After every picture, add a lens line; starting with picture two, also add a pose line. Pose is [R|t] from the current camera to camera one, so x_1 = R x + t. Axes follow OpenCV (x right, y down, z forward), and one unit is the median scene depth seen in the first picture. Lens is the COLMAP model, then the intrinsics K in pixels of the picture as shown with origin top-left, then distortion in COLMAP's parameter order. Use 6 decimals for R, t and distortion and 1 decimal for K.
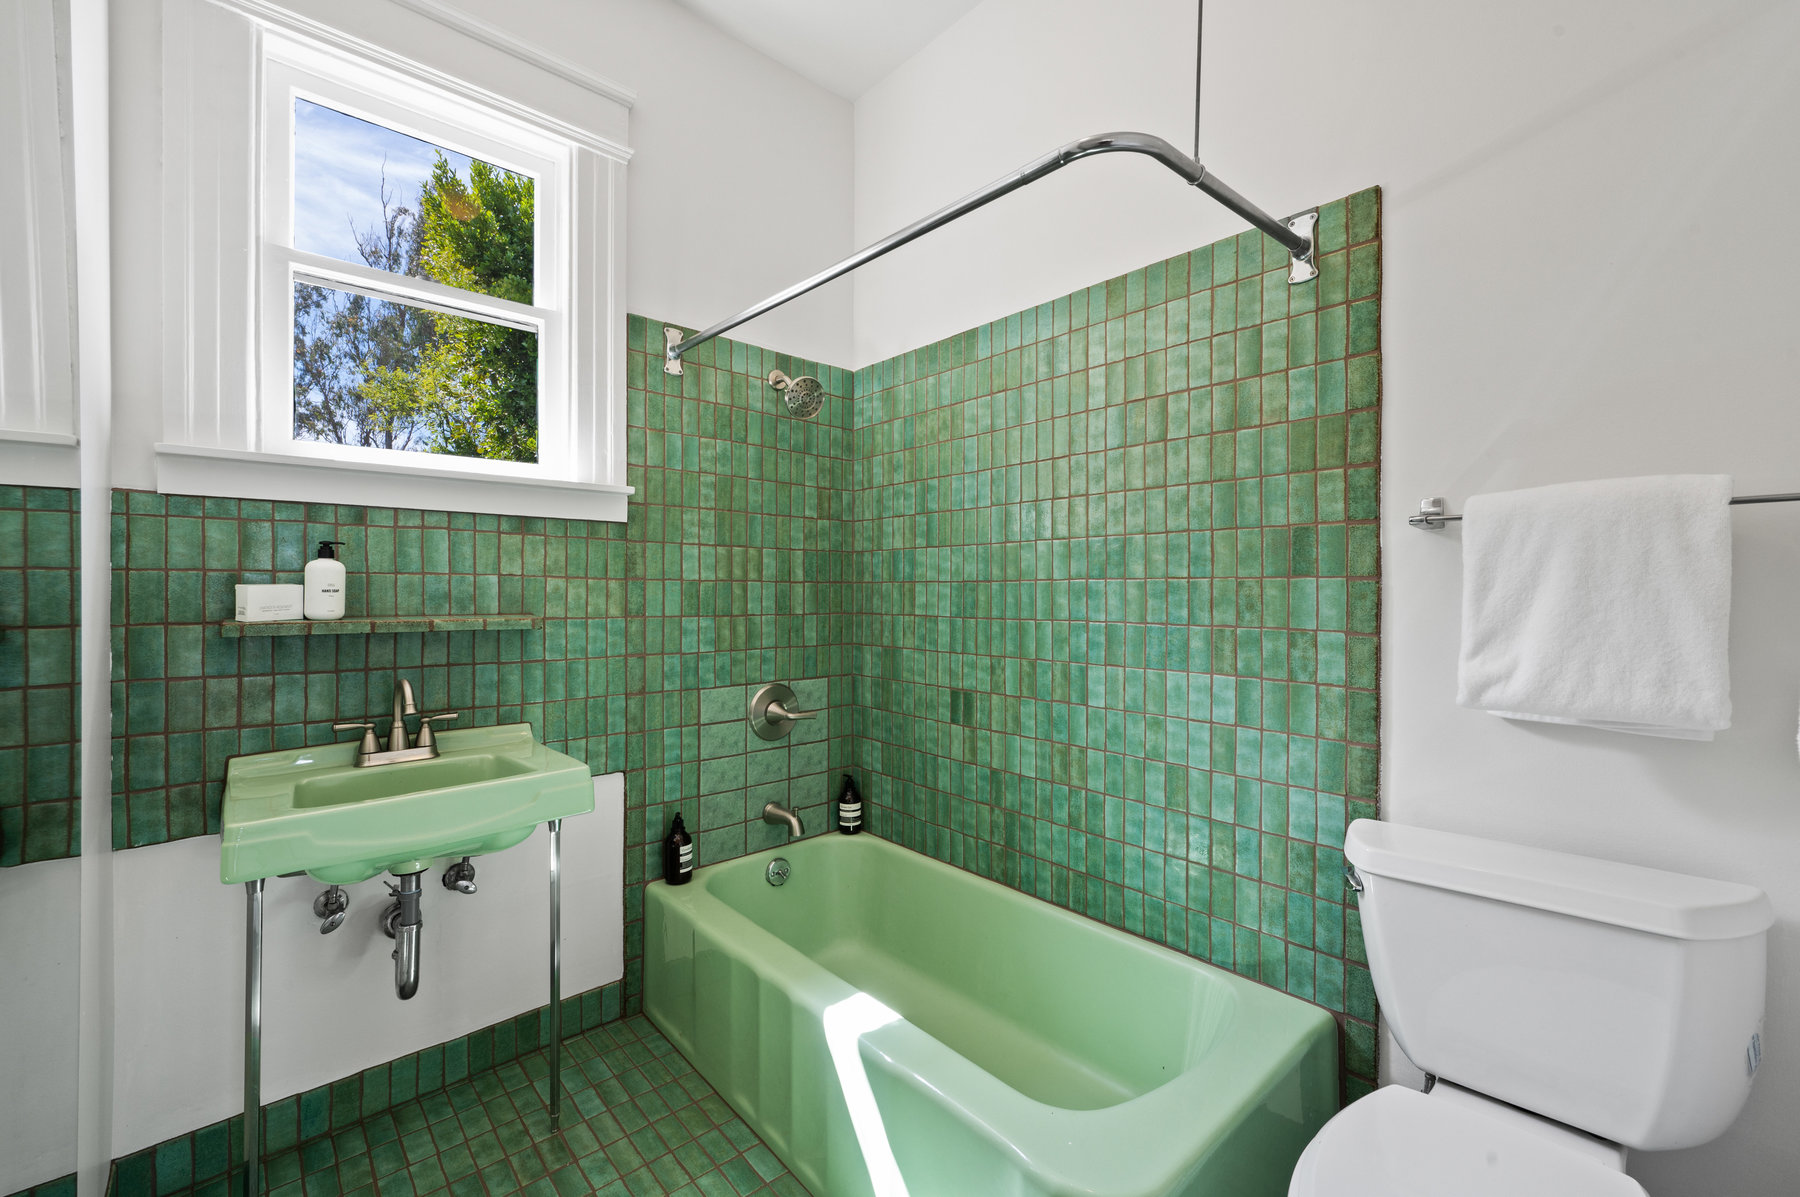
lens RADIAL K [[758.6, 0, 907.2], [0, 758.6, 589.8], [0, 0, 1]] dist [-0.000104, -0.000094]
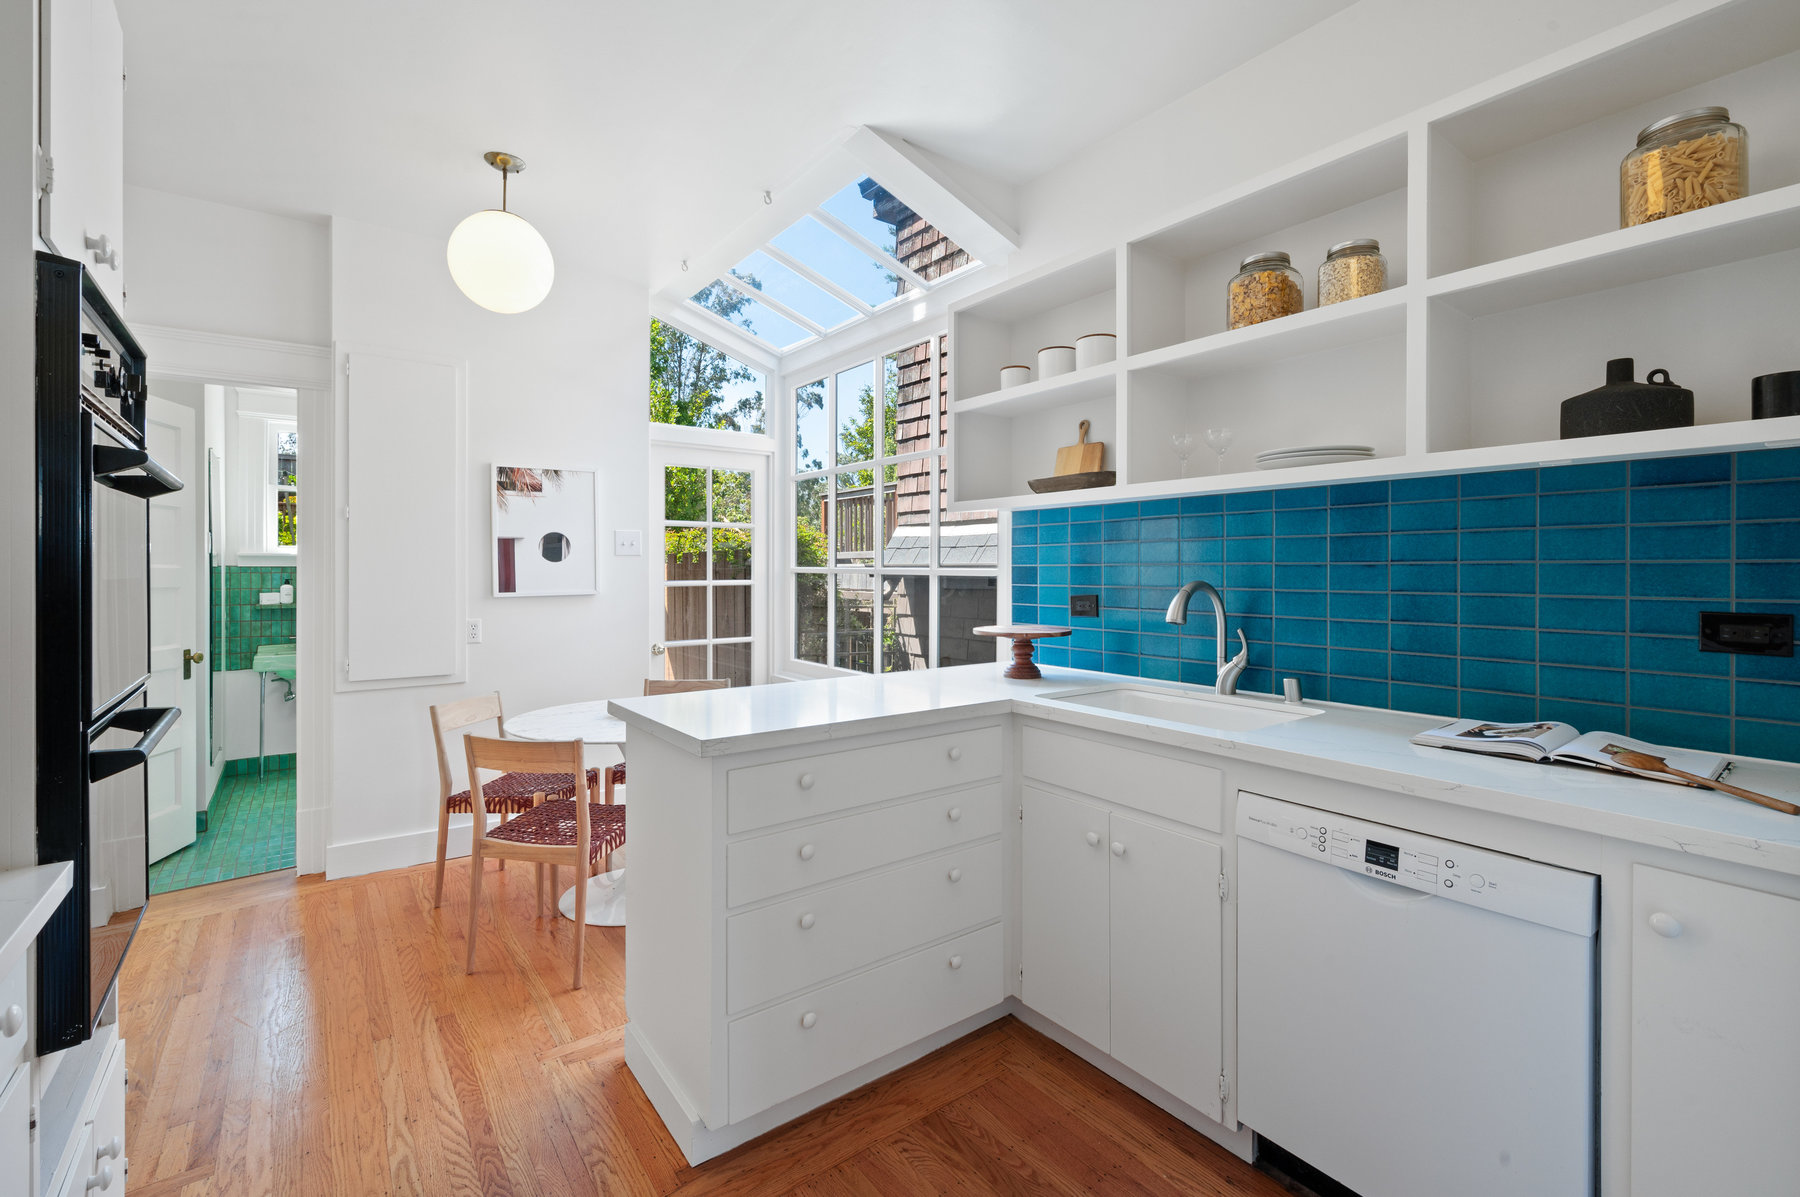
lens RADIAL K [[797.8, 0, 899.6], [0, 797.8, 565.2], [0, 0, 1]] dist [0.000062, -0.000040]
pose [[0.994922, -0.007977, -0.100337, 1.672580], [0.006621, 0.999882, -0.013846, -0.046749], [0.100436, 0.013112, 0.994857, -1.630471]]
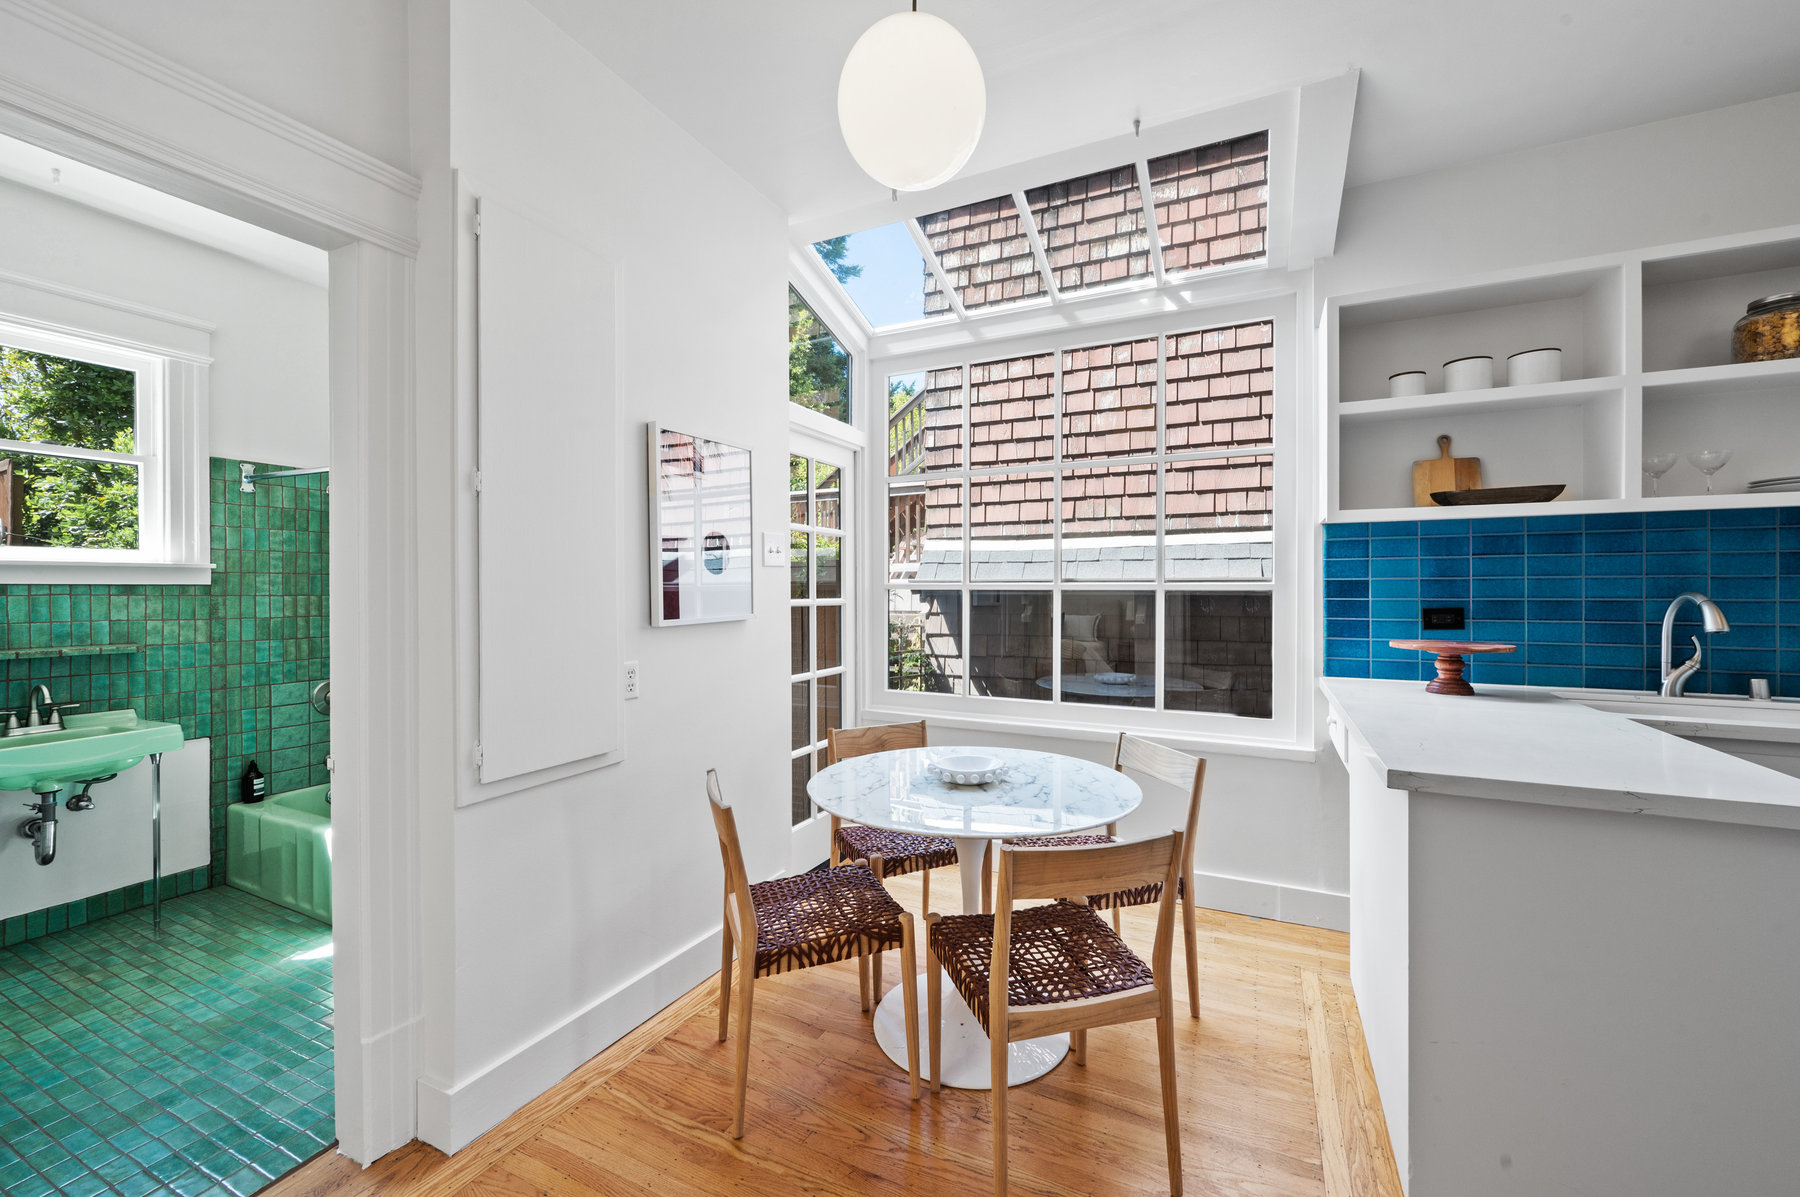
lens RADIAL K [[723.5, 0, 903.3], [0, 723.5, 587.8], [0, 0, 1]] dist [0.001726, 0.000968]
pose [[0.929530, -0.011282, 0.368573, 0.453152], [0.014108, 0.999888, -0.004972, -0.054087], [-0.368476, 0.009821, 0.929586, -1.028727]]
